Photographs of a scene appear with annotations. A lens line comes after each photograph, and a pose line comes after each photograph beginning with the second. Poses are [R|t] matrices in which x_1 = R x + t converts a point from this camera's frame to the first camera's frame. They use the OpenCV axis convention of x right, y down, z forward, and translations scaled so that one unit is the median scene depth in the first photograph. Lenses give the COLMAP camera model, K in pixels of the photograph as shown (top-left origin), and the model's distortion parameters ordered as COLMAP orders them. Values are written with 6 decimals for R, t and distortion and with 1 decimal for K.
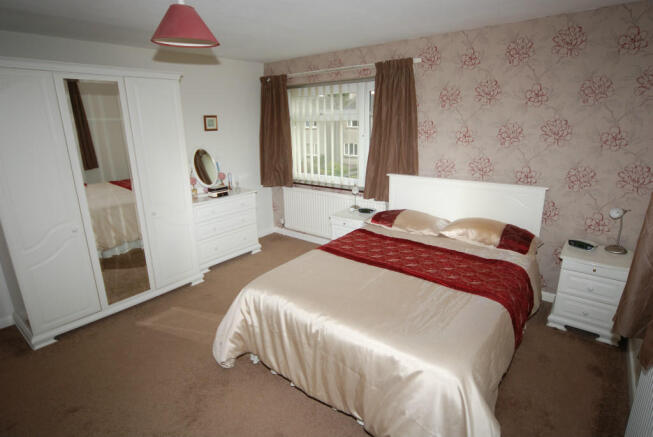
lens RADIAL K [[345.2, 0, 326.5], [0, 345.2, 218.5], [0, 0, 1]] dist [-0.016240, 0.001244]
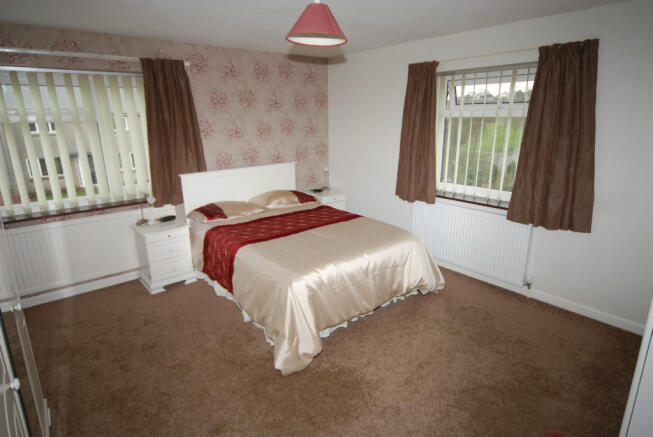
lens RADIAL K [[362.8, 0, 326.5], [0, 362.8, 218.5], [0, 0, 1]] dist [-0.004129, -0.001700]
pose [[0.199391, -0.257742, 0.945417, -0.845368], [0.270740, 0.941725, 0.199636, -0.118813], [-0.941777, 0.216156, 0.257552, 0.414846]]
